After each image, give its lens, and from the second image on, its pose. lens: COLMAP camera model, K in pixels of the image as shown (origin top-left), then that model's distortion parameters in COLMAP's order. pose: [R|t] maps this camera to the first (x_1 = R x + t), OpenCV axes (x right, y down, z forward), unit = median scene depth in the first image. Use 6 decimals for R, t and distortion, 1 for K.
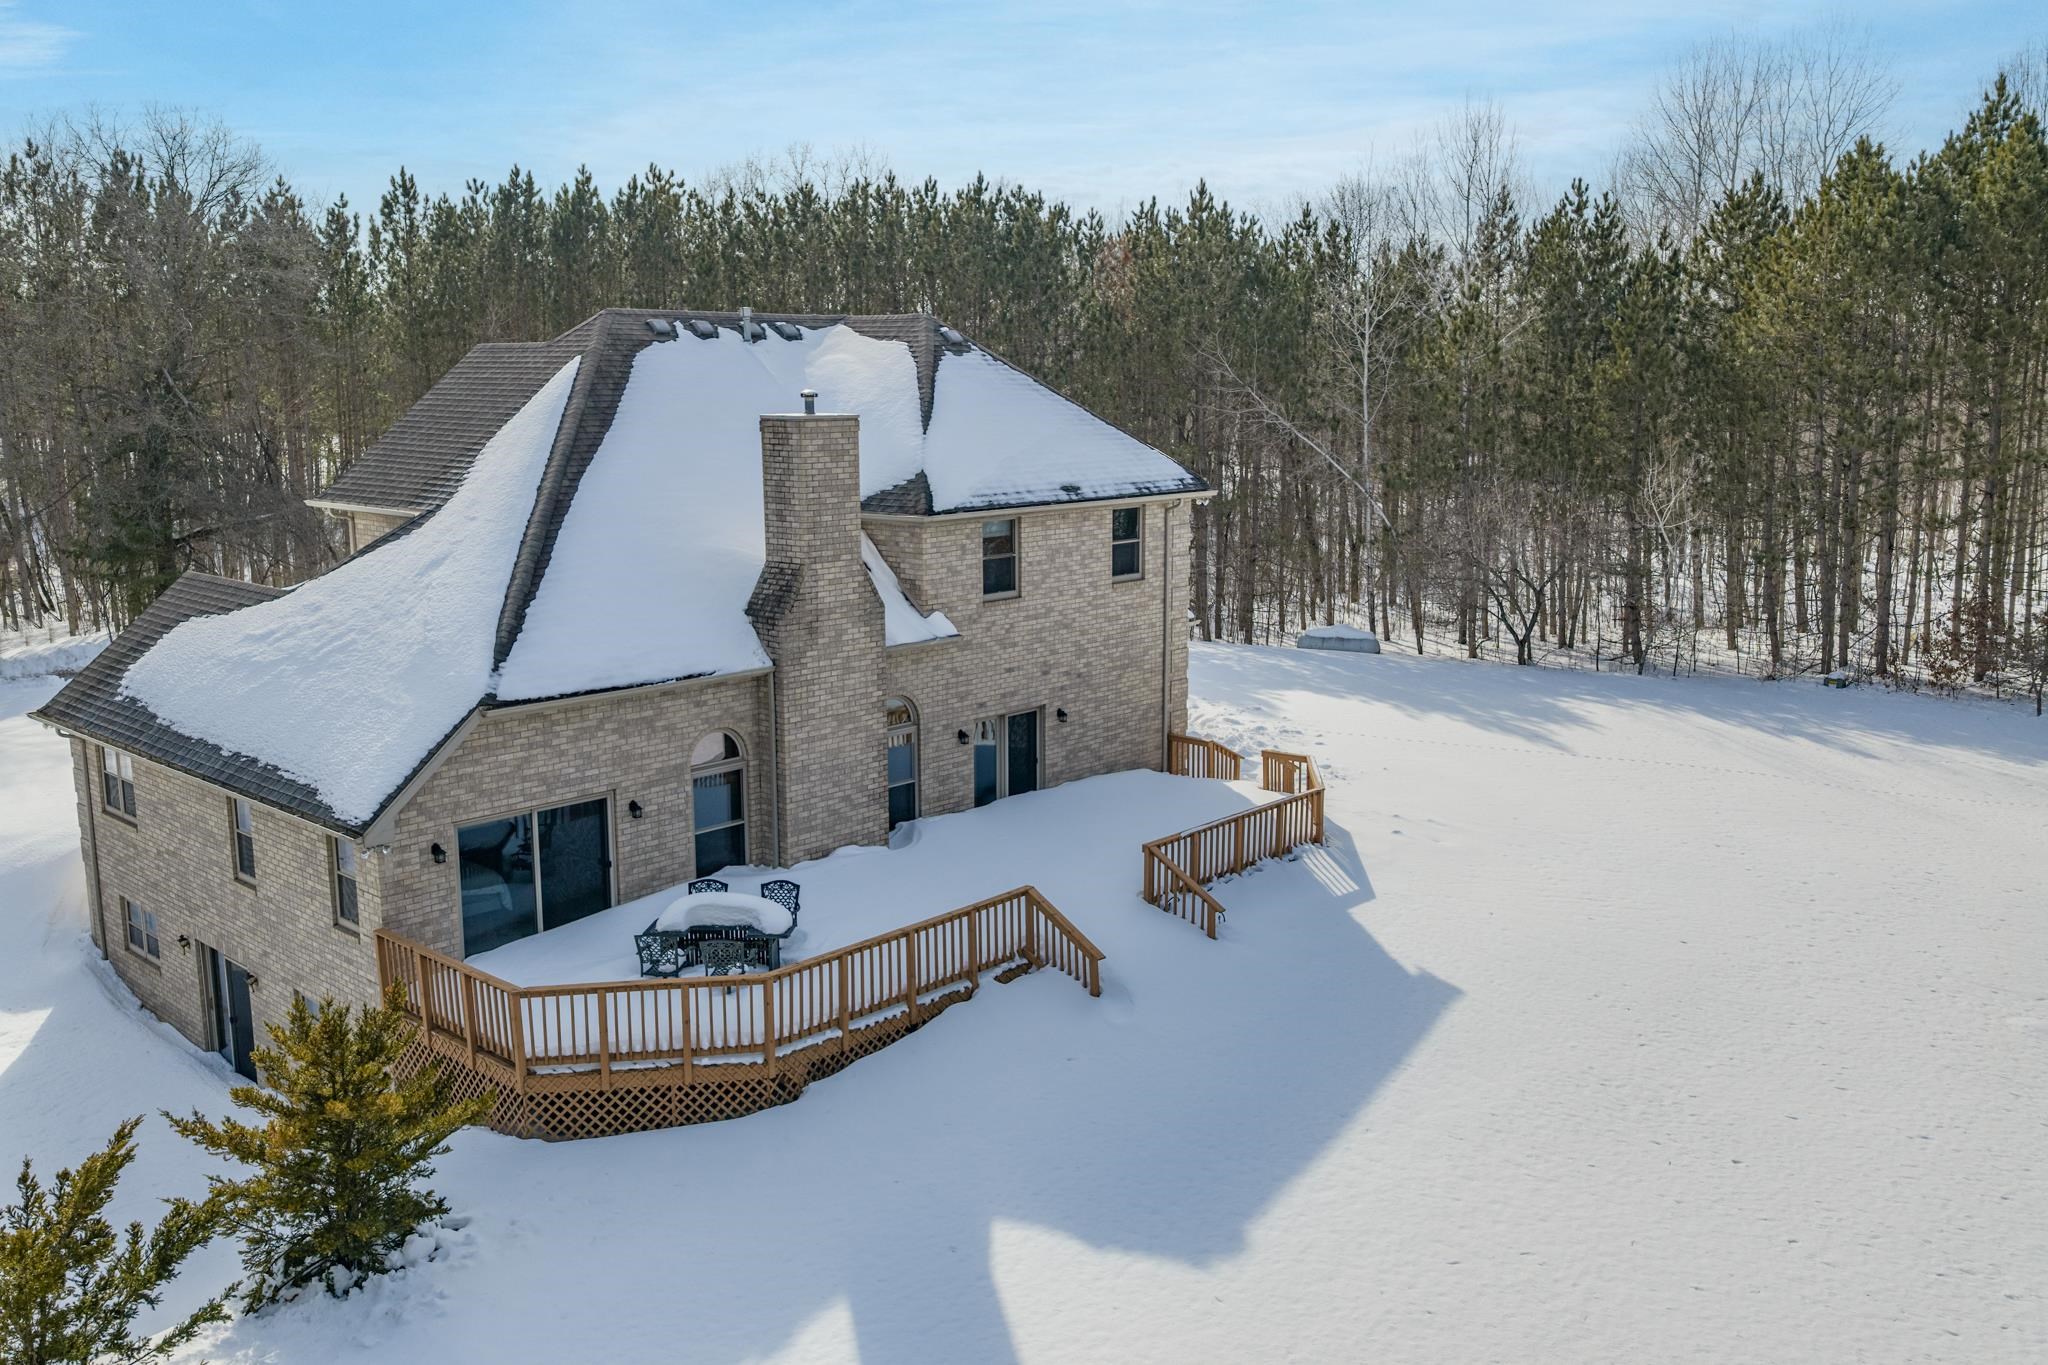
lens RADIAL K [[1673.2, 0, 1024.0], [0, 1673.2, 682.5], [0, 0, 1]] dist [0.044019, -0.083726]
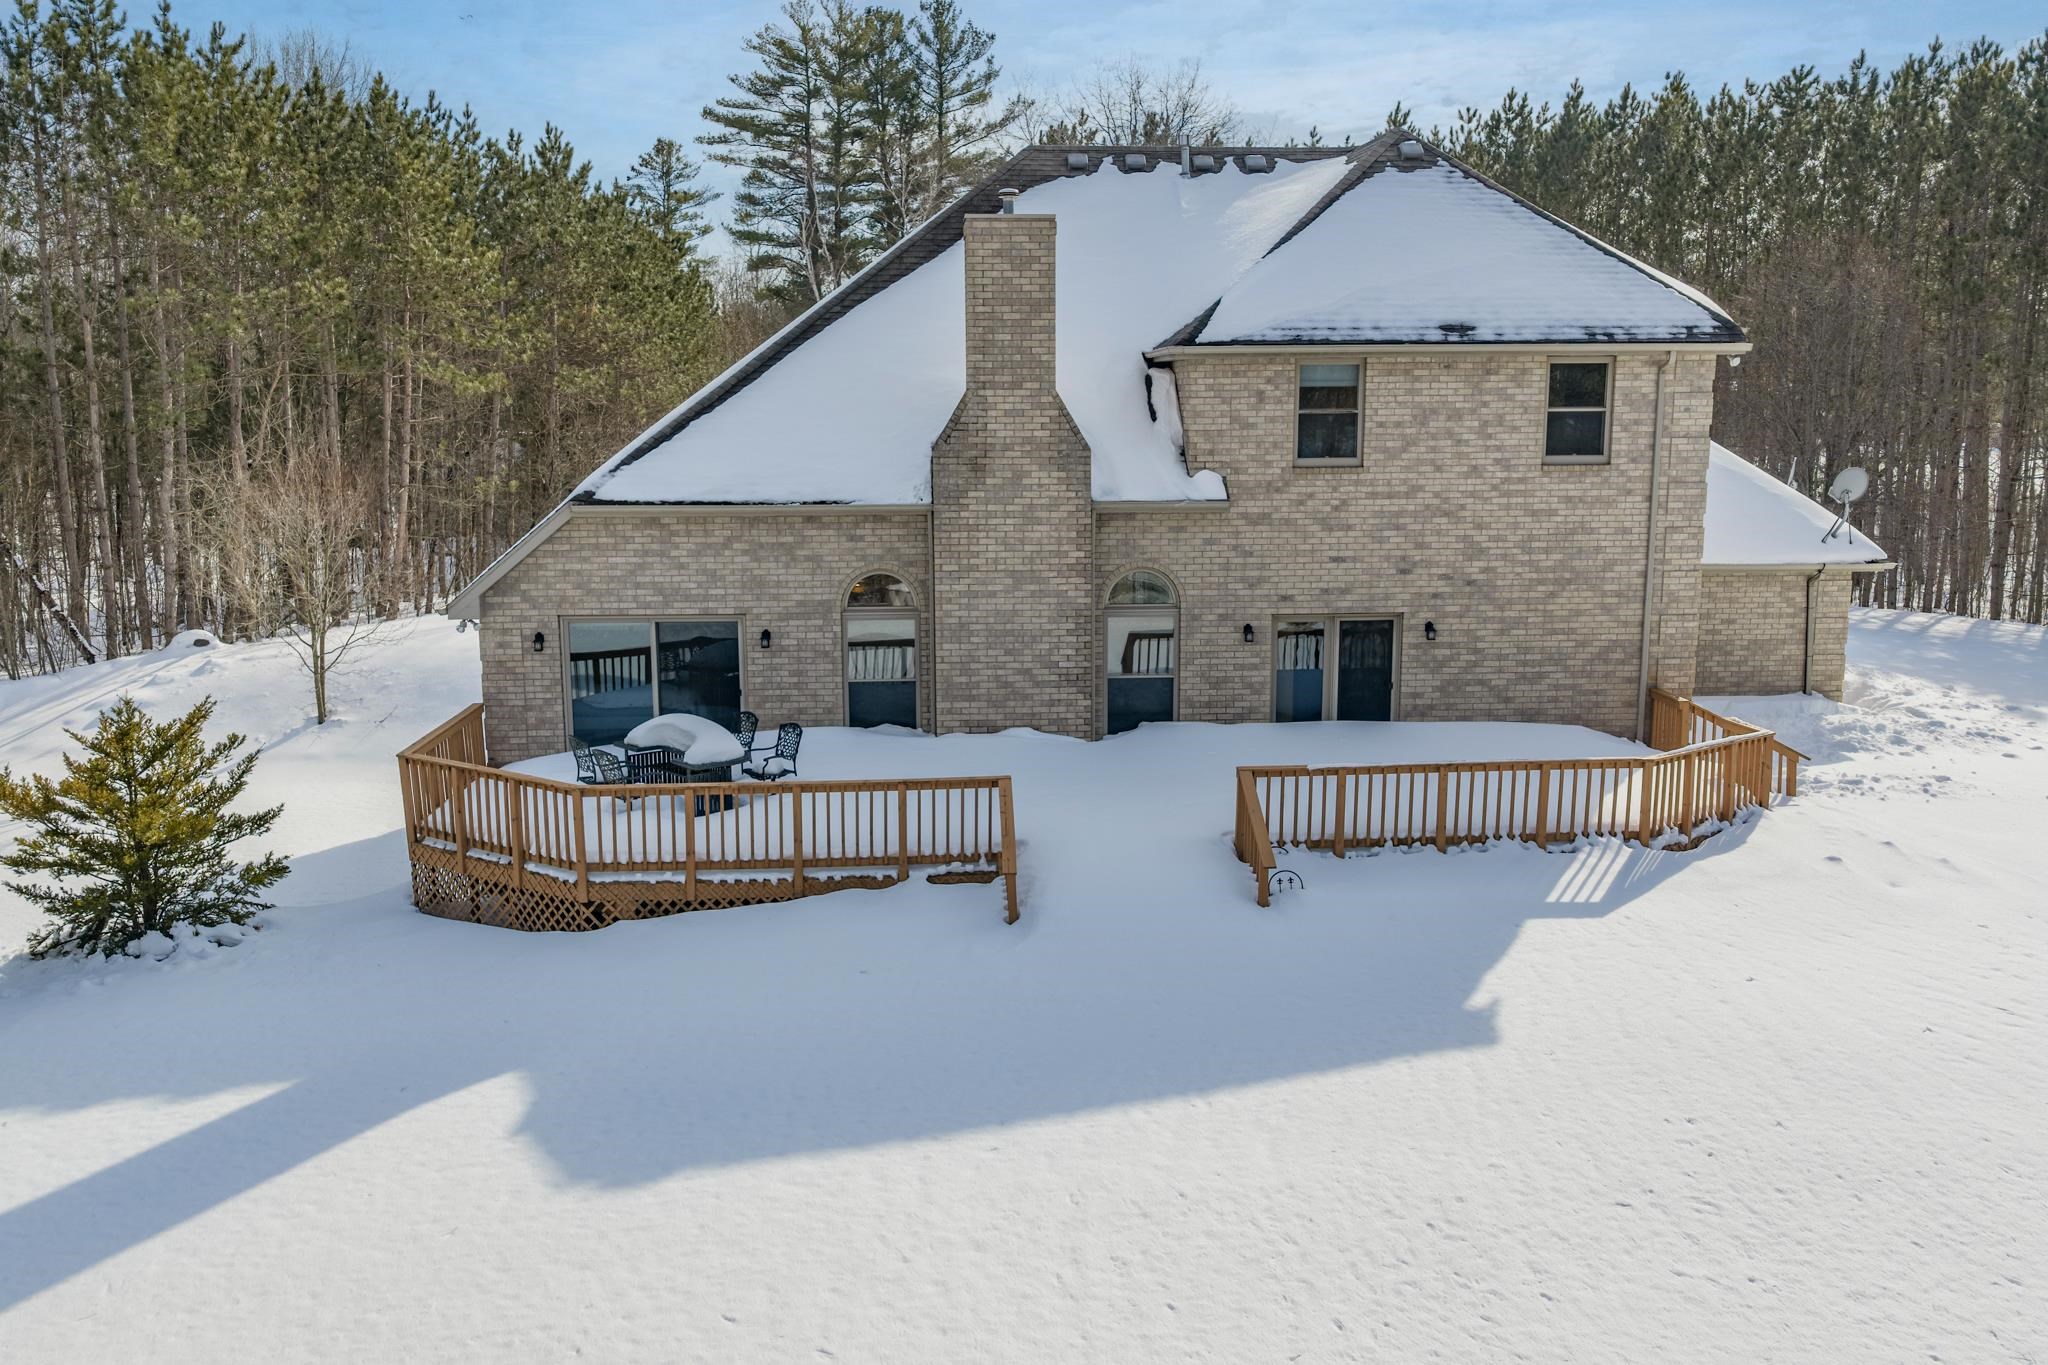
lens RADIAL K [[1673.2, 0, 1024.0], [0, 1673.2, 682.5], [0, 0, 1]] dist [0.044019, -0.083726]
pose [[0.730398, 0.121244, -0.672174, 0.440495], [-0.122113, 0.991443, 0.046143, 0.032984], [0.672017, 0.048379, 0.738954, 0.343185]]
